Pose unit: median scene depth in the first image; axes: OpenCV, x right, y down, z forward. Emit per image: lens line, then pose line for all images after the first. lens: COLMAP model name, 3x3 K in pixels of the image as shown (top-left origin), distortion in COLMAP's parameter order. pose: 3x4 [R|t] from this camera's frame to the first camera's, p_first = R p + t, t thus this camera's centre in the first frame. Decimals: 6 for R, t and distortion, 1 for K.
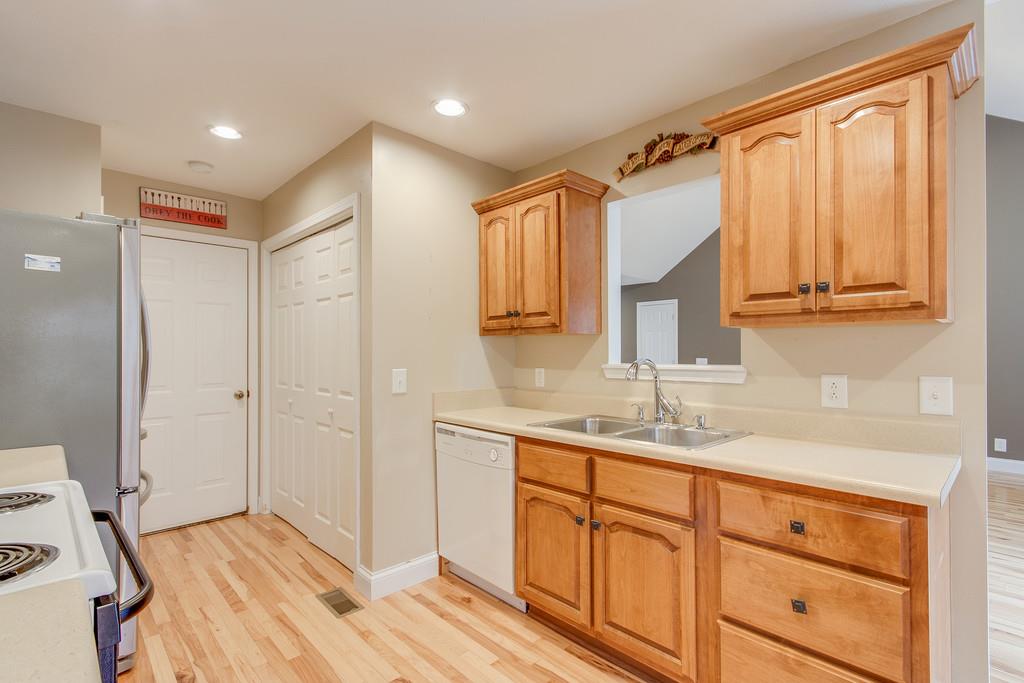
lens RADIAL K [[476.4, 0, 510.2], [0, 476.4, 348.2], [0, 0, 1]] dist [0.002587, 0.000702]
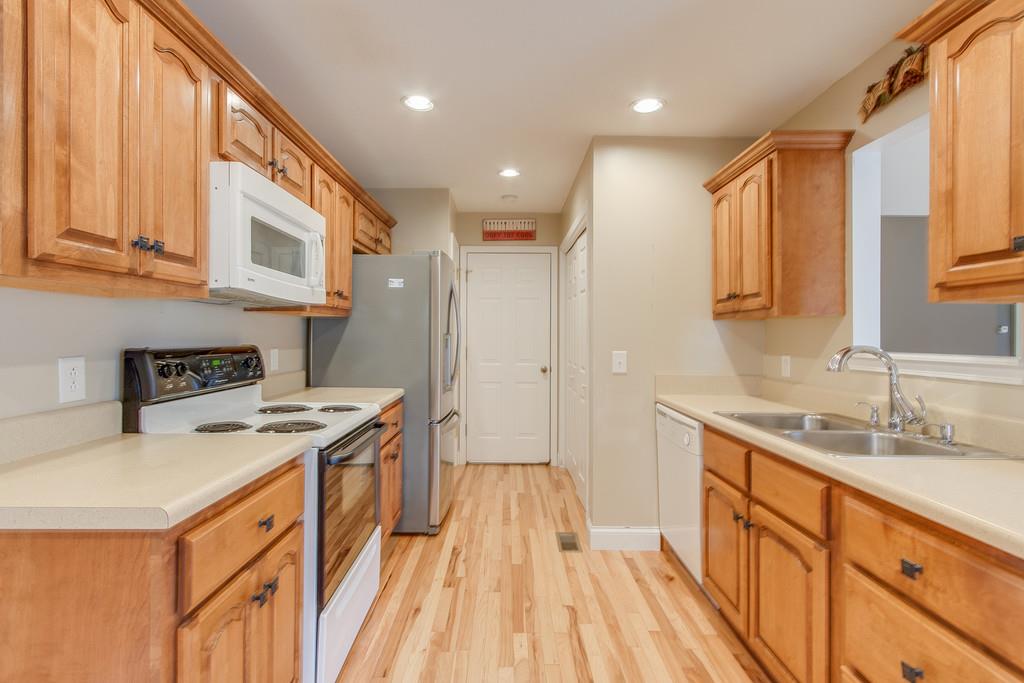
lens RADIAL K [[476.4, 0, 494.2], [0, 476.4, 334.3], [0, 0, 1]] dist [0.002587, 0.000702]
pose [[0.716902, 0.003455, -0.697166, 0.358348], [-0.002623, 0.999994, 0.002259, 0.002602], [0.697169, 0.000209, 0.716906, 0.000672]]
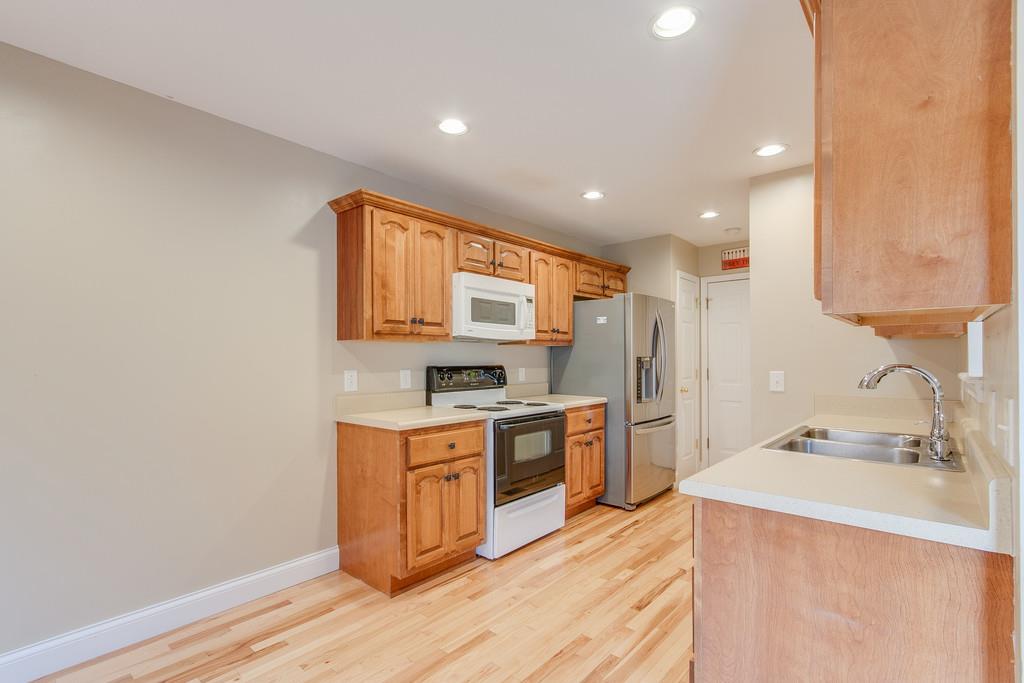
lens RADIAL K [[476.4, 0, 513.7], [0, 476.4, 360.3], [0, 0, 1]] dist [0.002587, 0.000702]
pose [[0.086422, 0.004462, -0.996249, 0.974977], [0.010022, 0.999935, 0.005348, 0.003812], [0.996208, -0.010447, 0.086371, 0.258322]]
